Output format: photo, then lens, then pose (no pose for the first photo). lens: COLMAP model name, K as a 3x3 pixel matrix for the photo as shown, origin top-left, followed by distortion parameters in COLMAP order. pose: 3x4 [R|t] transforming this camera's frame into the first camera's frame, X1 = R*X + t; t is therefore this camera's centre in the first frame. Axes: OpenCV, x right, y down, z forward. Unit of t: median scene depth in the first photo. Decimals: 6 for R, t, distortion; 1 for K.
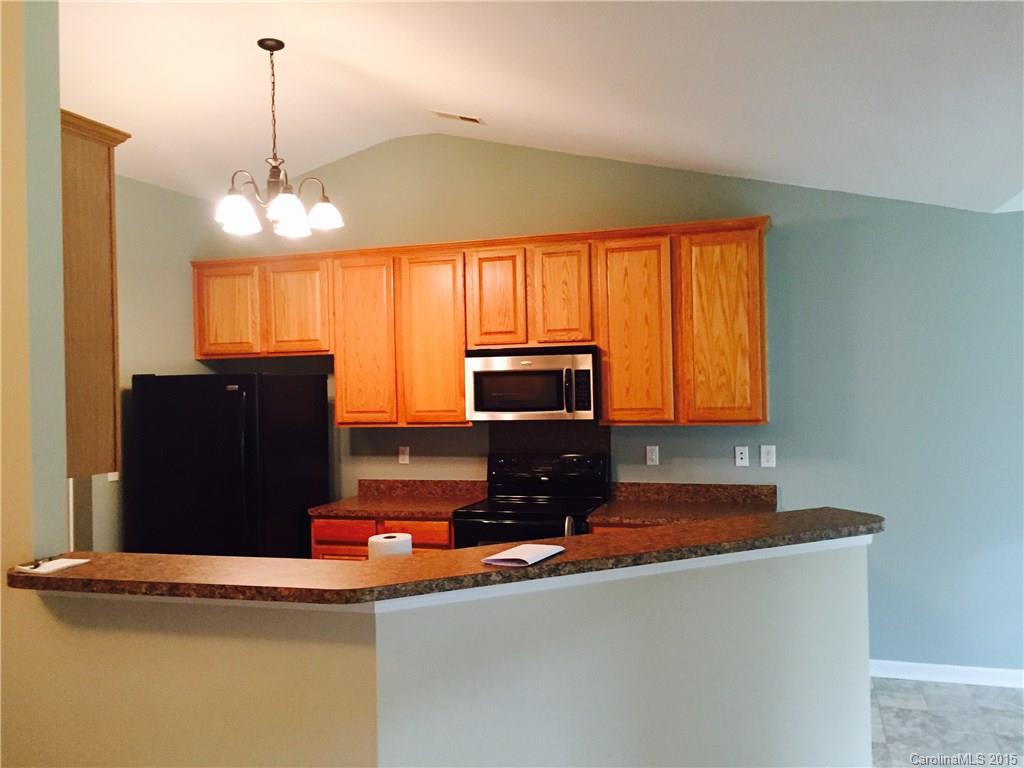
lens RADIAL K [[860.3, 0, 512.0], [0, 860.3, 384.0], [0, 0, 1]] dist [0.007982, -0.011490]
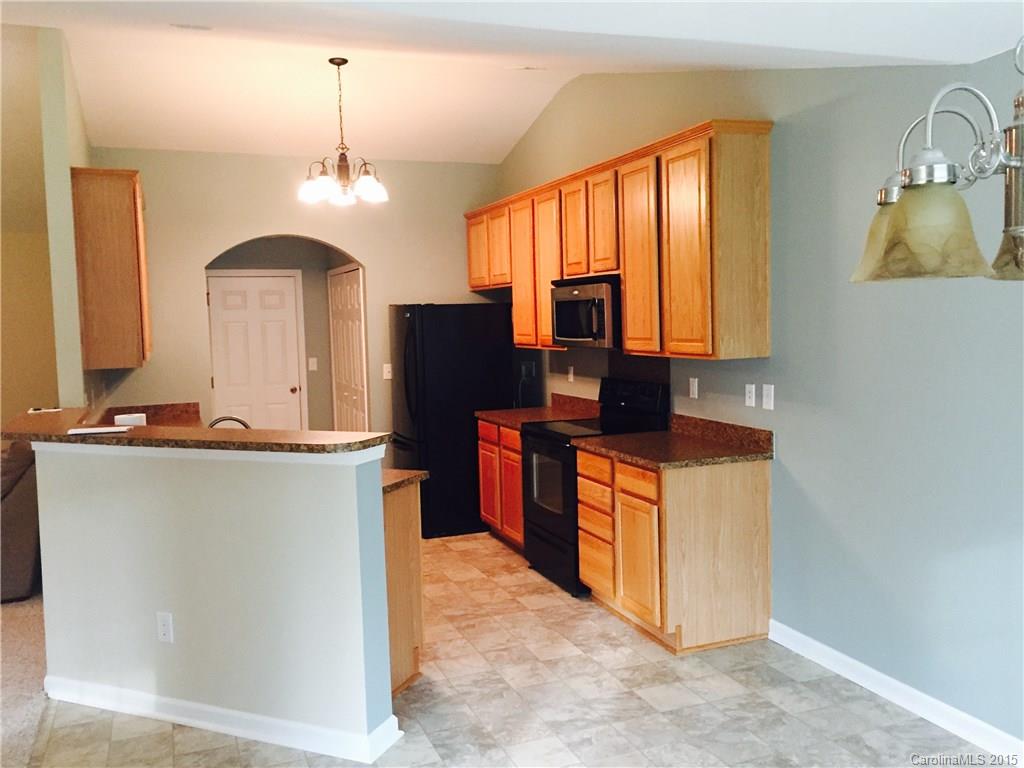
lens RADIAL K [[861.9, 0, 512.0], [0, 861.9, 384.0], [0, 0, 1]] dist [0.009359, 0.007834]
pose [[0.650437, 0.064712, -0.756799, 0.793959], [0.012428, 0.995324, 0.095789, -0.015453], [0.759459, -0.071711, 0.646591, 0.248814]]
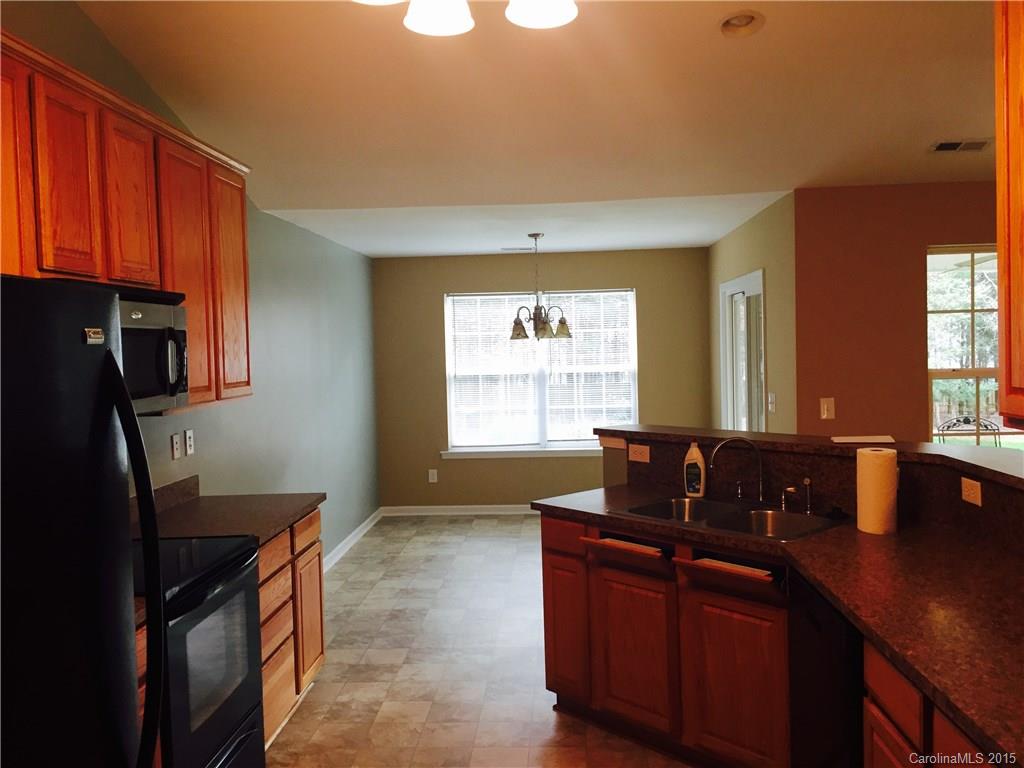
lens RADIAL K [[861.9, 0, 512.0], [0, 861.9, 384.0], [0, 0, 1]] dist [0.009359, 0.007834]
pose [[-0.275326, -0.007095, 0.961325, -0.611195], [0.034972, 0.999237, 0.017391, 0.023252], [-0.960715, 0.038408, -0.274868, 0.936211]]
